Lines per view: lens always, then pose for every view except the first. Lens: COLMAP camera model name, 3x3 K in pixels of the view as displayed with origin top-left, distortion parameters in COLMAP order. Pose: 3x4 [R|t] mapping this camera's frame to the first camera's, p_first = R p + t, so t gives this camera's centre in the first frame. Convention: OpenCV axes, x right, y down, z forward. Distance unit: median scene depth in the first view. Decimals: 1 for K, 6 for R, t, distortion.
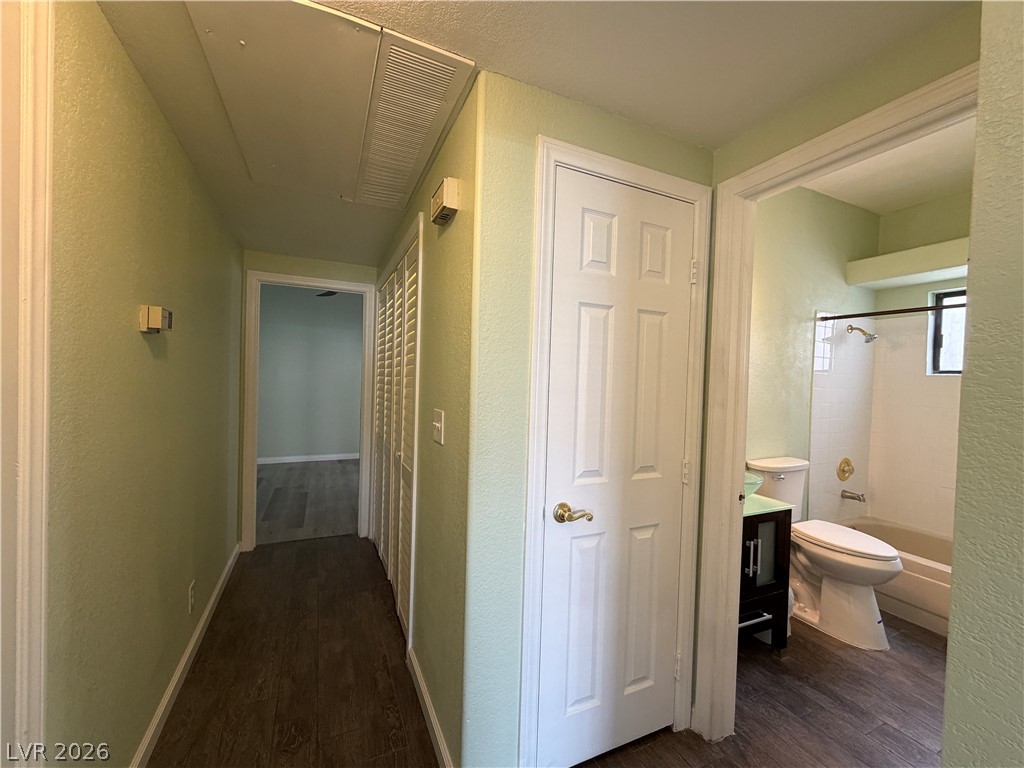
lens RADIAL K [[408.0, 0, 508.3], [0, 408.0, 386.2], [0, 0, 1]] dist [-0.001496, -0.000028]
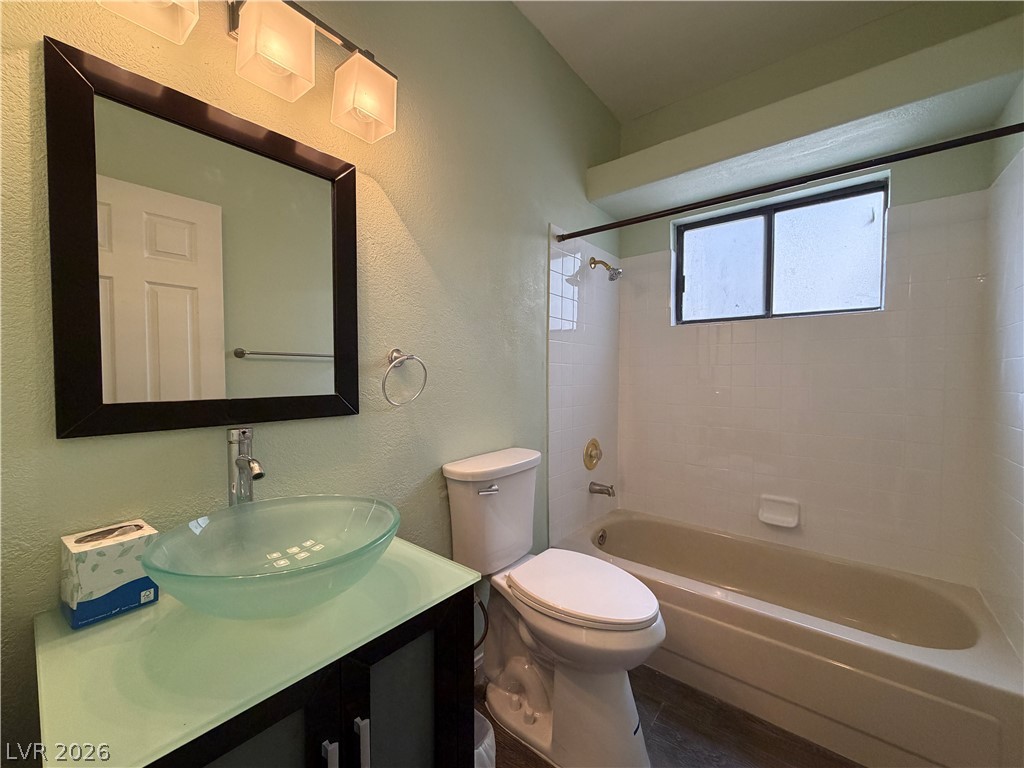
lens RADIAL K [[408.0, 0, 508.3], [0, 408.0, 386.2], [0, 0, 1]] dist [-0.001496, -0.000028]
pose [[0.896301, -0.039832, 0.441654, 0.384951], [0.031813, 0.999167, 0.025550, 0.060291], [-0.442304, -0.008850, 0.896821, 0.424843]]
